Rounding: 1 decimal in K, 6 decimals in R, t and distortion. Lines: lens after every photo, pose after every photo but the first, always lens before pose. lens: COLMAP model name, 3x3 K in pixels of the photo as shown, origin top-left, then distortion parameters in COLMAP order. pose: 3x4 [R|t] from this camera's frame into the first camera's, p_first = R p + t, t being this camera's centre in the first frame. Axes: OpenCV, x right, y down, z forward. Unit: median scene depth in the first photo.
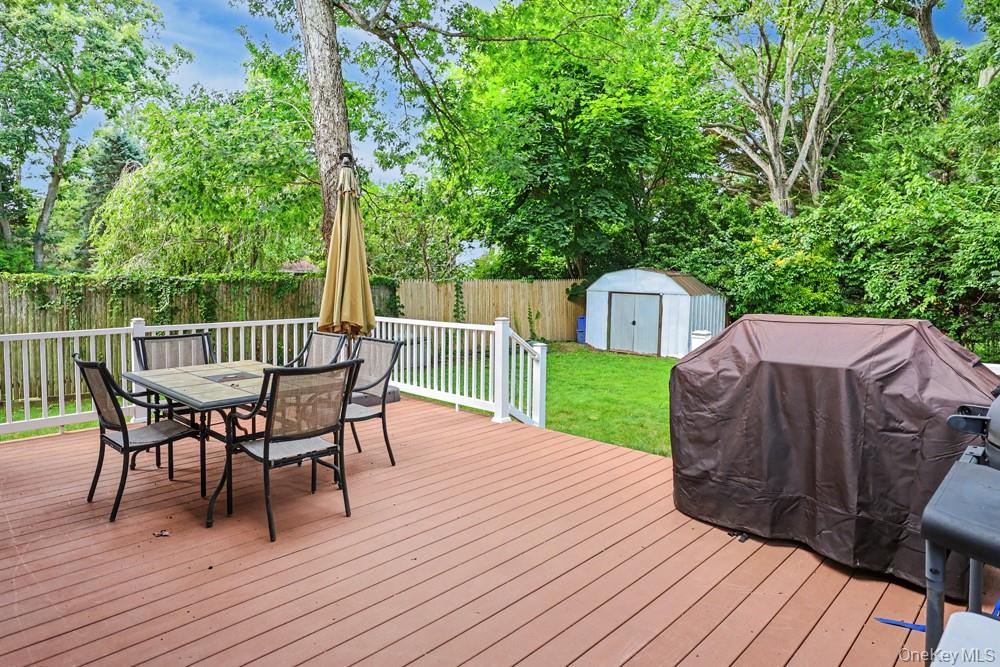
lens RADIAL K [[594.2, 0, 496.6], [0, 594.2, 315.3], [0, 0, 1]] dist [0.002715, 0.001746]
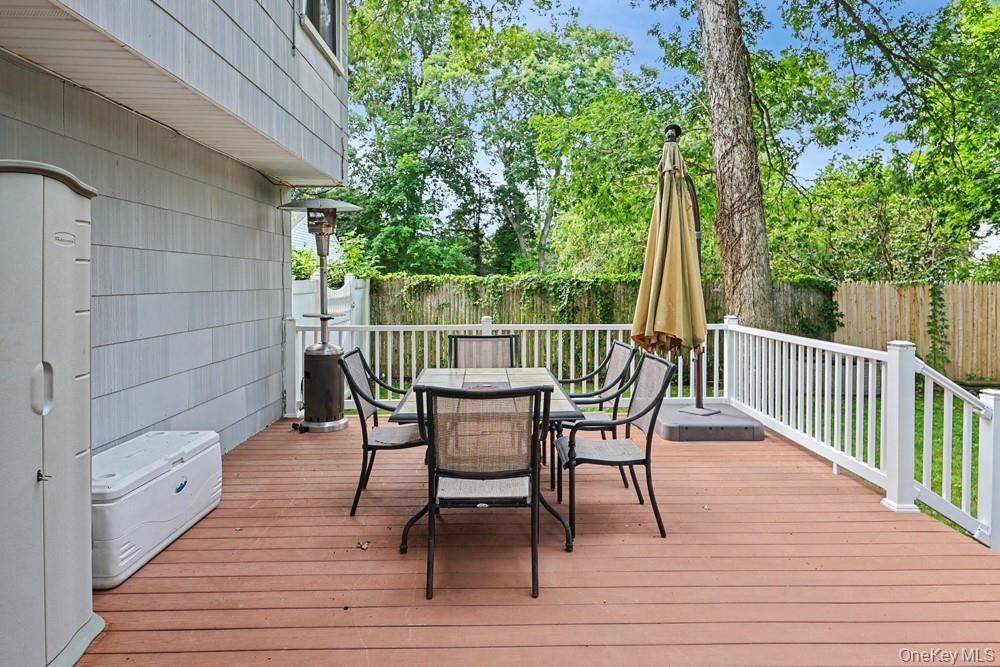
lens RADIAL K [[591.2, 0, 502.3], [0, 591.2, 284.1], [0, 0, 1]] dist [0.006221, 0.001657]
pose [[0.715736, 0.004890, -0.698353, 0.105432], [-0.044291, 0.998280, -0.038402, -0.009255], [0.696965, 0.058416, 0.714722, 0.190041]]
